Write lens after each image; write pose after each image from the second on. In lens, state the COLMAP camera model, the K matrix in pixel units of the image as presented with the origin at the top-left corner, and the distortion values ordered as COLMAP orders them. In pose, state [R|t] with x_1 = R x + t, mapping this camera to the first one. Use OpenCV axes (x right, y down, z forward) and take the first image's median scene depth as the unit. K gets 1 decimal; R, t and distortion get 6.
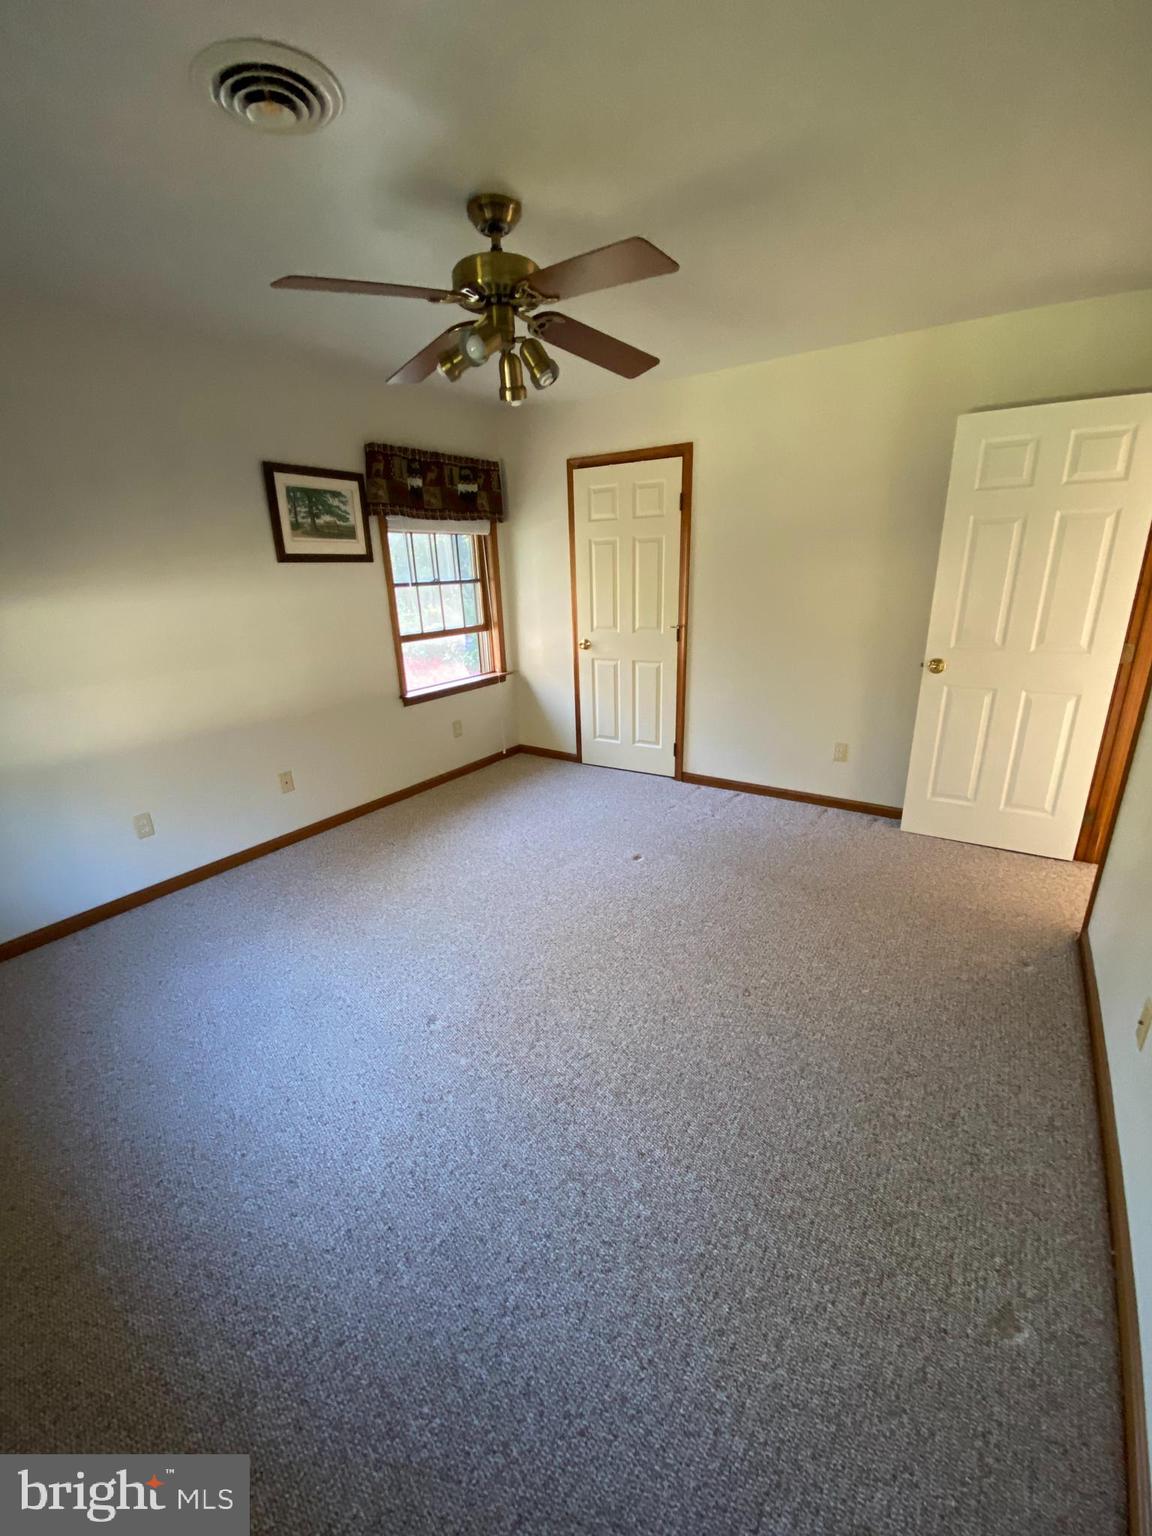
lens RADIAL K [[618.3, 0, 572.1], [0, 618.3, 773.8], [0, 0, 1]] dist [-0.011944, -0.004819]
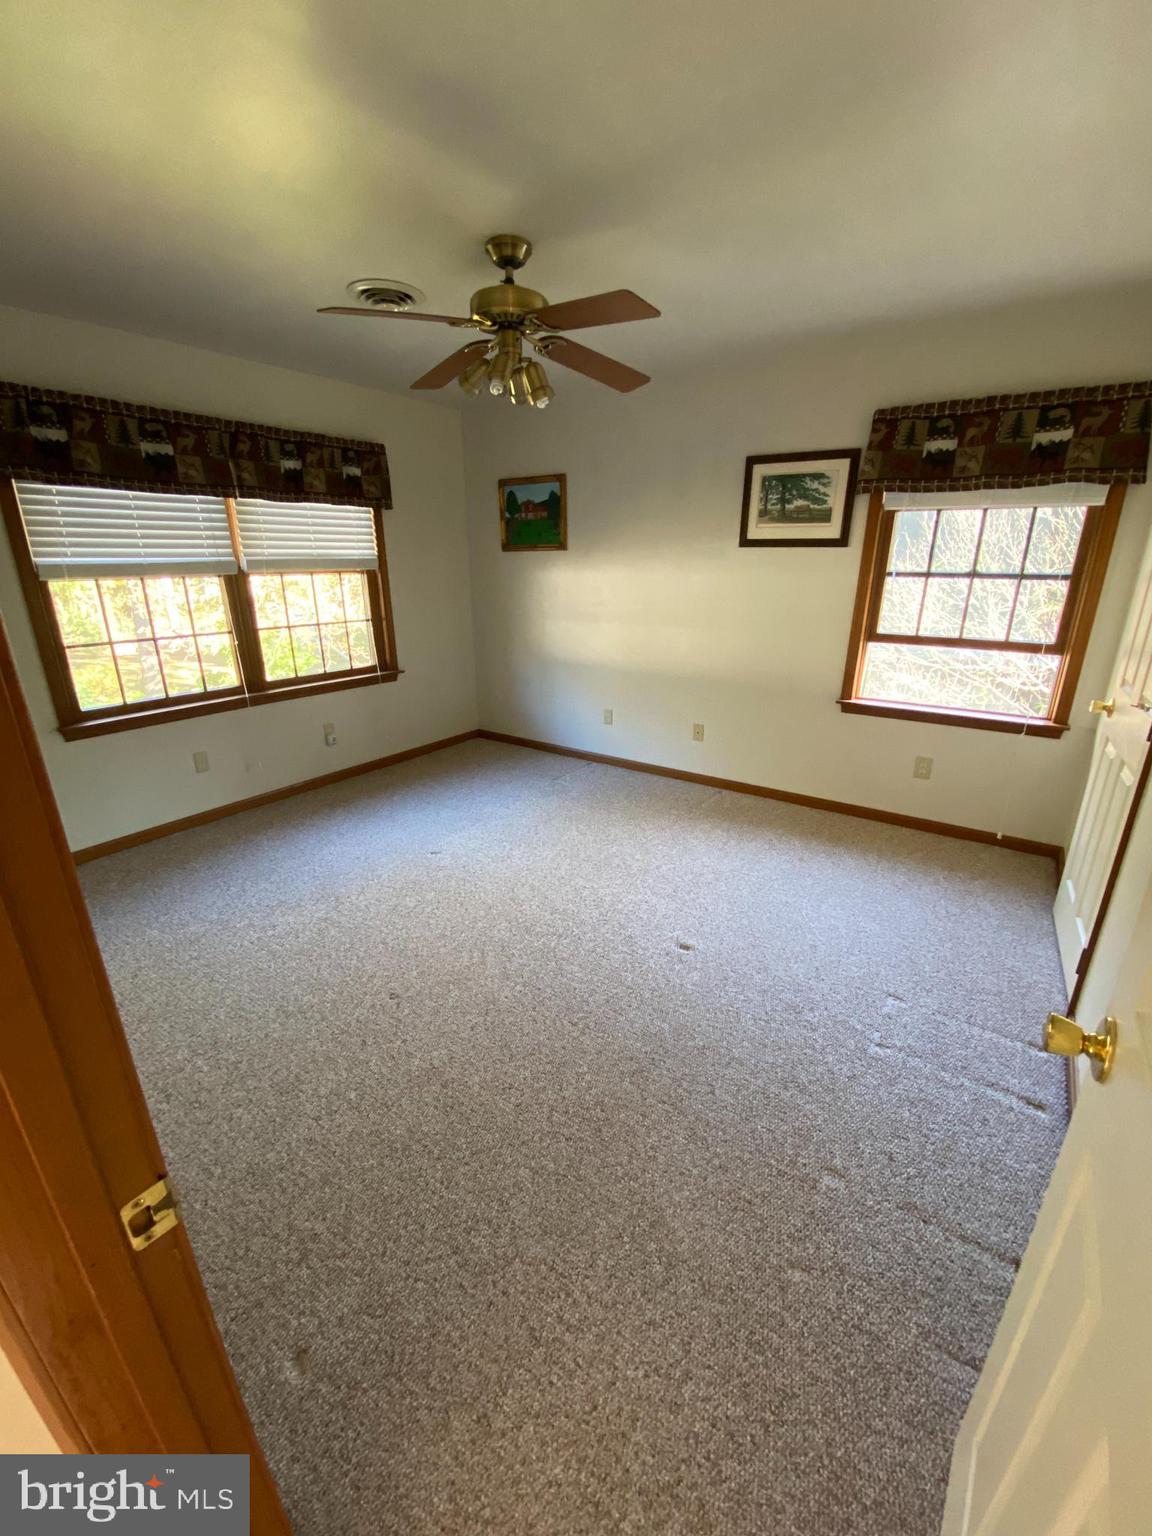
lens RADIAL K [[618.3, 0, 569.6], [0, 618.3, 761.3], [0, 0, 1]] dist [-0.011944, -0.004819]
pose [[0.013178, 0.354658, -0.934903, 0.641853], [-0.306912, 0.891287, 0.333785, -0.247648], [0.951647, 0.282535, 0.120594, 0.611956]]
